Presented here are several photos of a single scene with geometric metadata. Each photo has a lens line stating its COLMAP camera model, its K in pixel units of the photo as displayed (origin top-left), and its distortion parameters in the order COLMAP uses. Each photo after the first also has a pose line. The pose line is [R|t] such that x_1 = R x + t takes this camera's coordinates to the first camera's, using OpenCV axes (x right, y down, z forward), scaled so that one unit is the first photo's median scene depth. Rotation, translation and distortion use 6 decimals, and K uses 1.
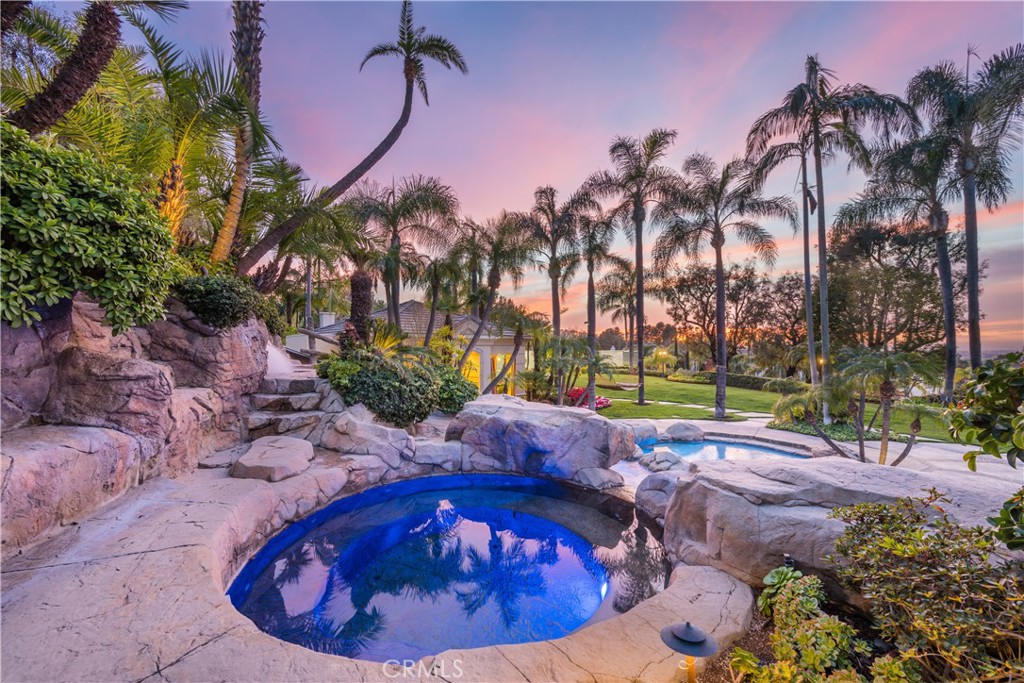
lens RADIAL K [[417.7, 0, 510.3], [0, 417.7, 352.6], [0, 0, 1]] dist [0.000268, -0.000093]
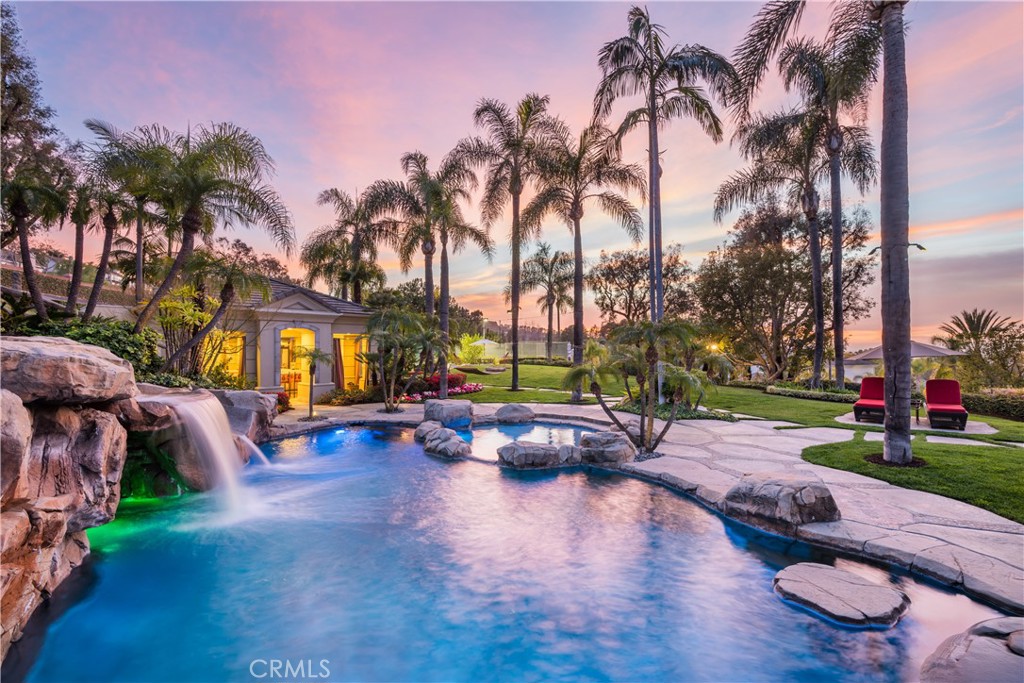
lens RADIAL K [[438.3, 0, 525.5], [0, 438.3, 356.8], [0, 0, 1]] dist [-0.003230, -0.000630]
pose [[0.996828, 0.002301, 0.079554, 0.294012], [-0.002960, 0.999962, 0.008155, 0.045827], [-0.079532, -0.008365, 0.996797, 0.029313]]
